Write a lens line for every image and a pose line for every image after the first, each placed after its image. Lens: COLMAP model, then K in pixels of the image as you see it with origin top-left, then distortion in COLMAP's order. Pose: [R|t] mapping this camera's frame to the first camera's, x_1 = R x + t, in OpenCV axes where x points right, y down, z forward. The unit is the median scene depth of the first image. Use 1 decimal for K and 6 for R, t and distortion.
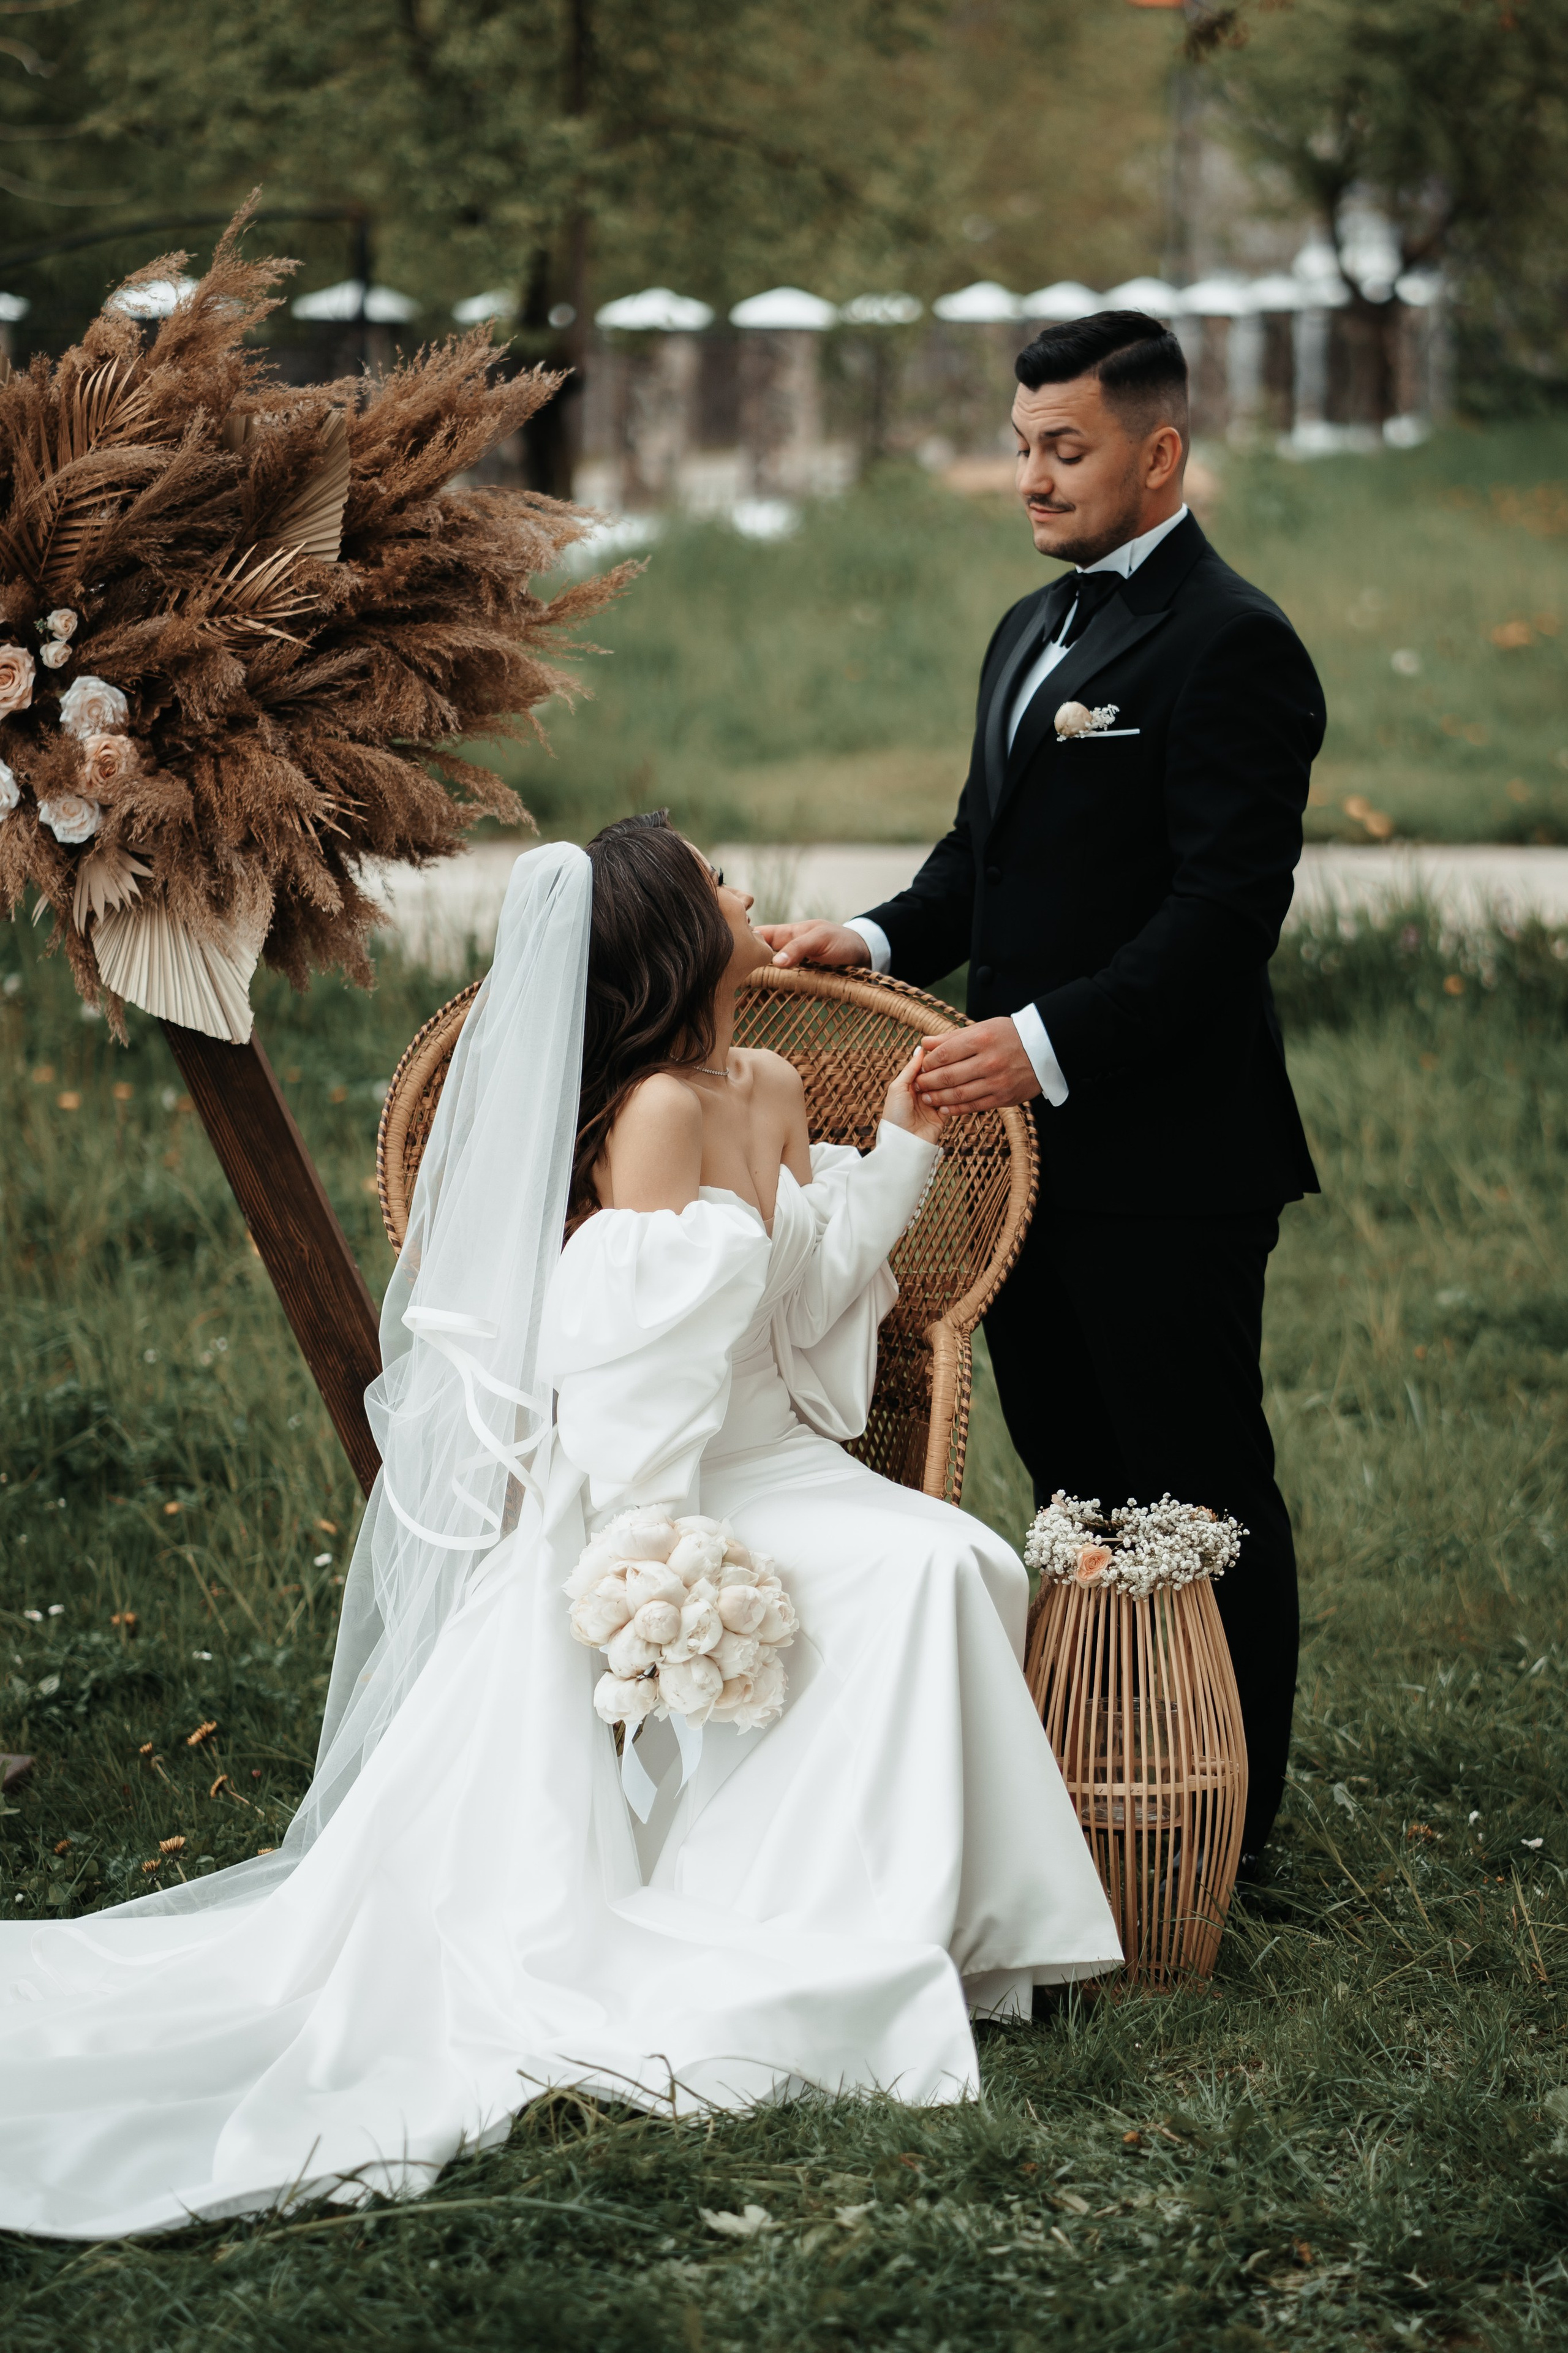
lens RADIAL K [[5595.2, 0, 781.3], [0, 5595.2, 933.6], [0, 0, 1]] dist [0.094797, -0.520744]
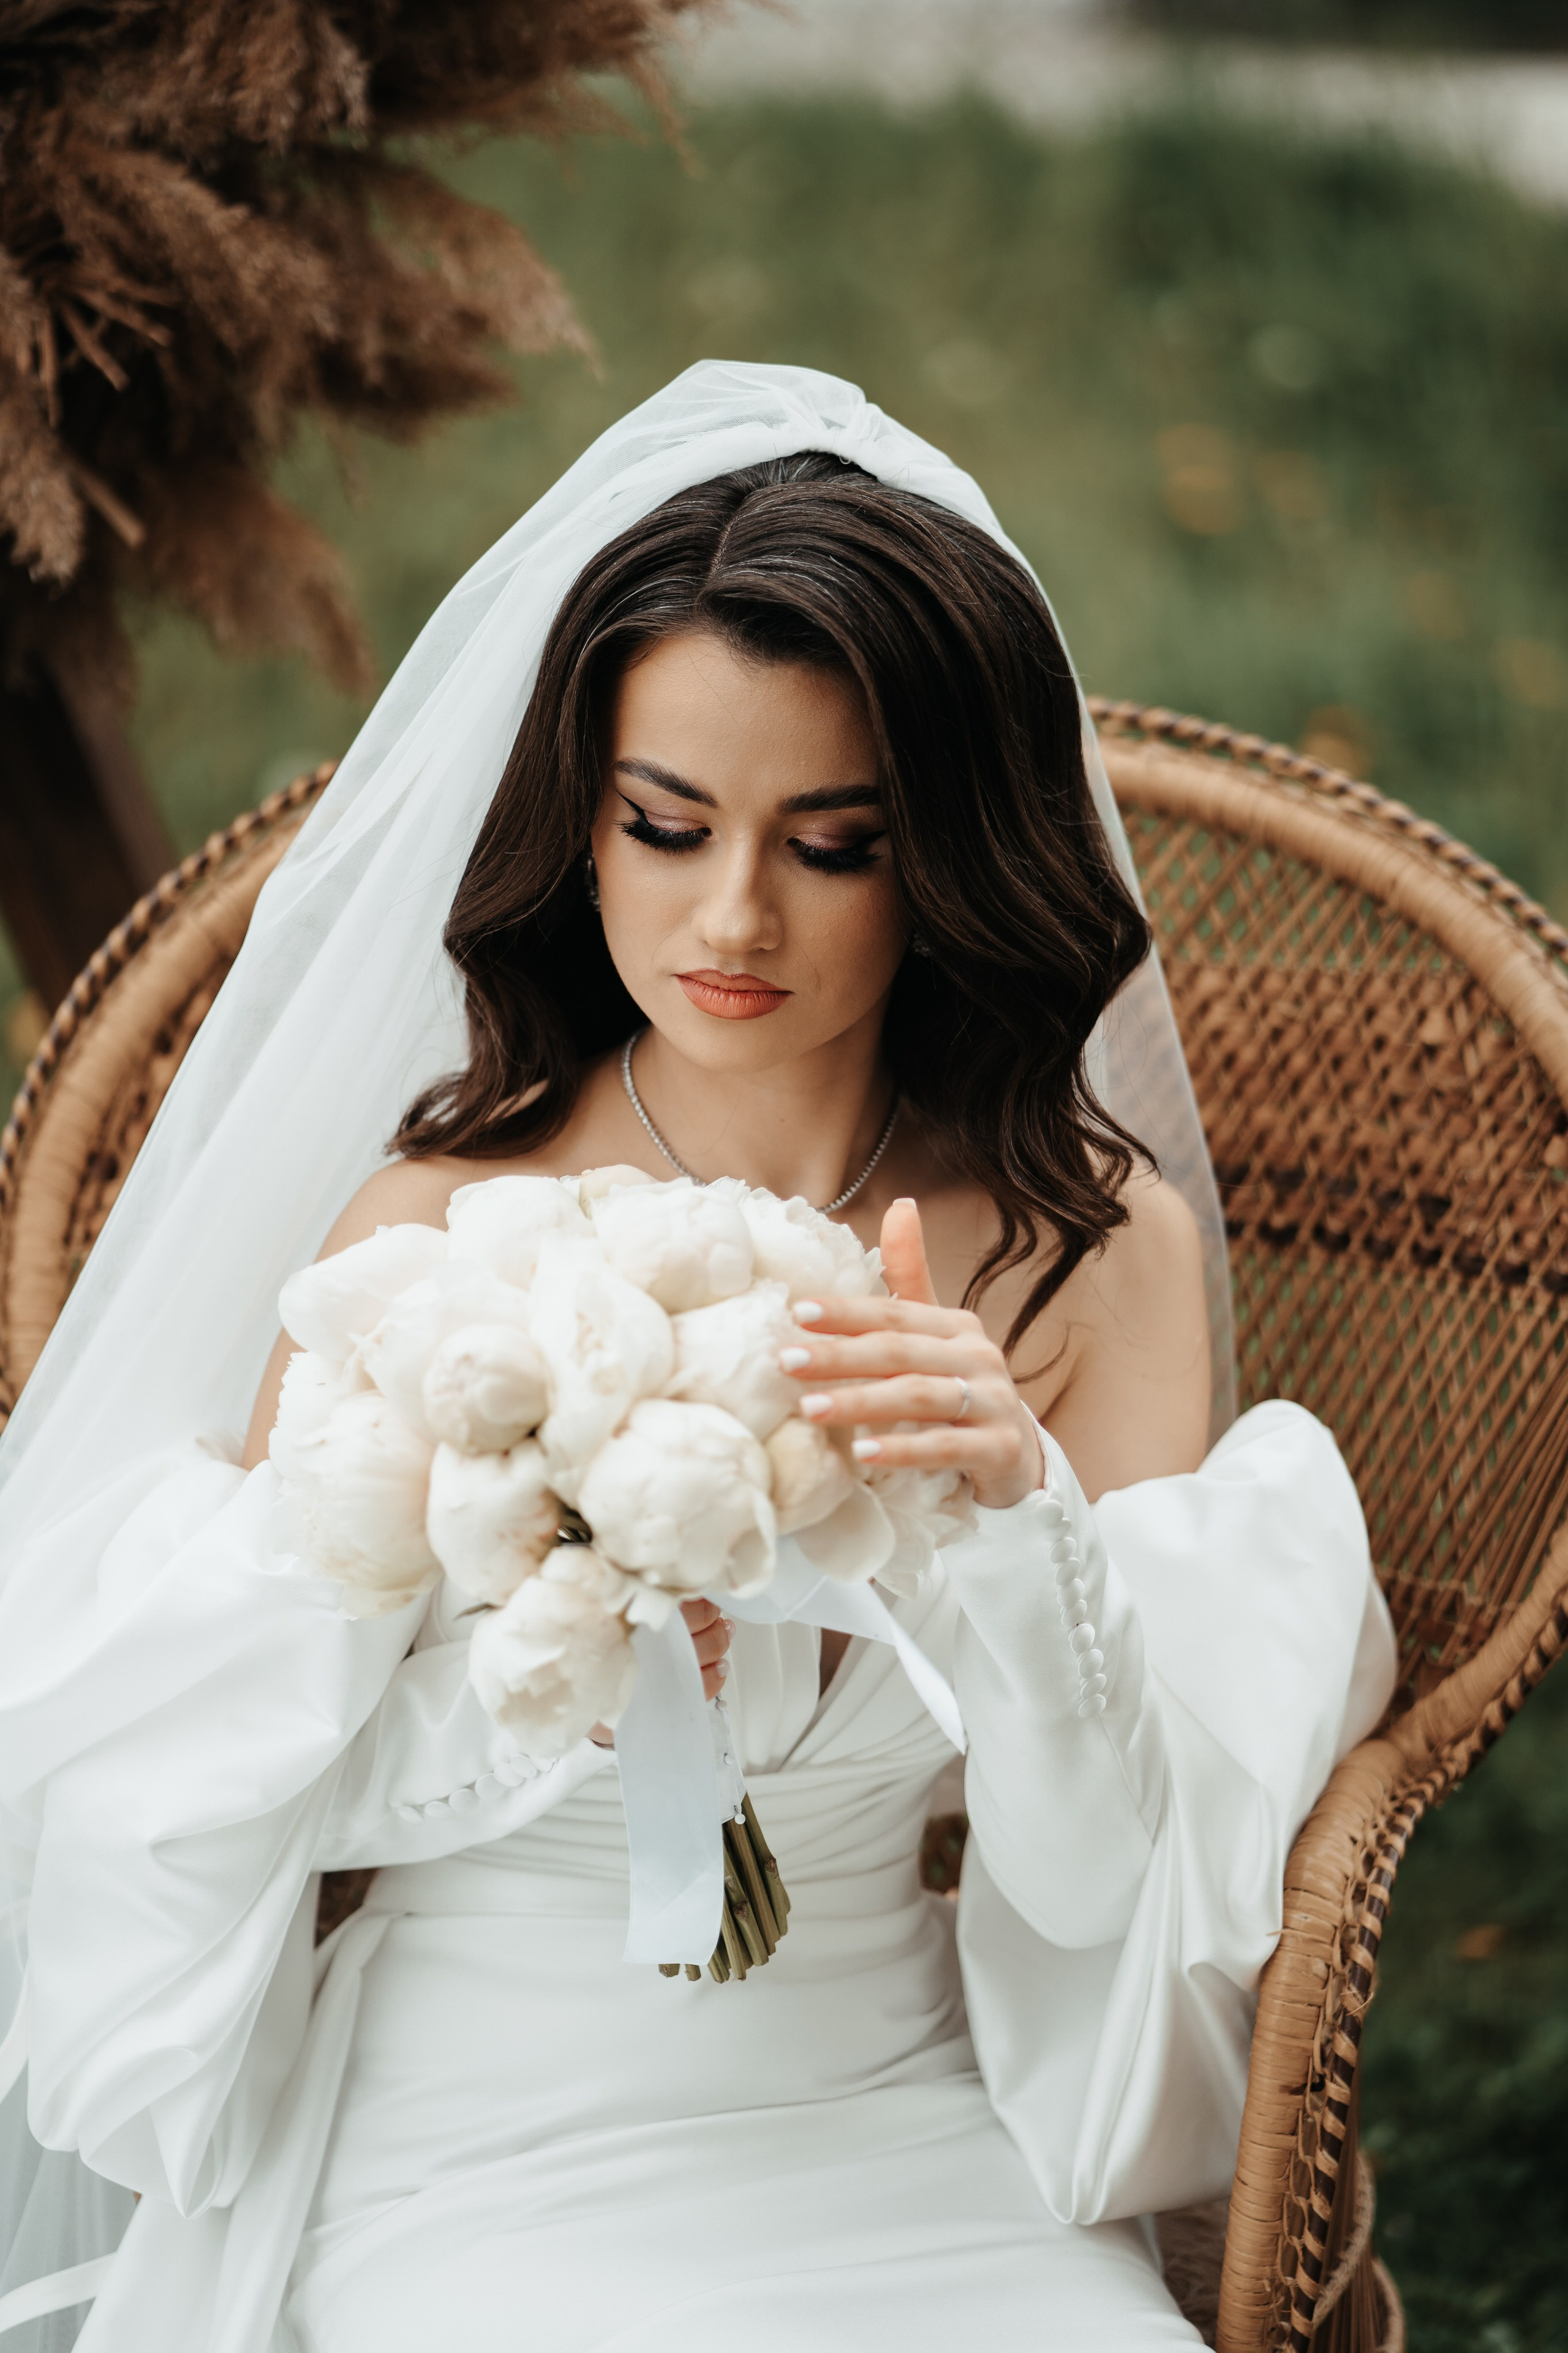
lens RADIAL K [[5595.2, 0, 781.3], [0, 5595.2, 933.6], [0, 0, 1]] dist [0.094797, -0.520744]
pose [[0.954738, 0.055986, -0.292133, 0.093734], [-0.012456, 0.988791, 0.148787, -0.039322], [0.297189, -0.138413, 0.944733, 0.614585]]
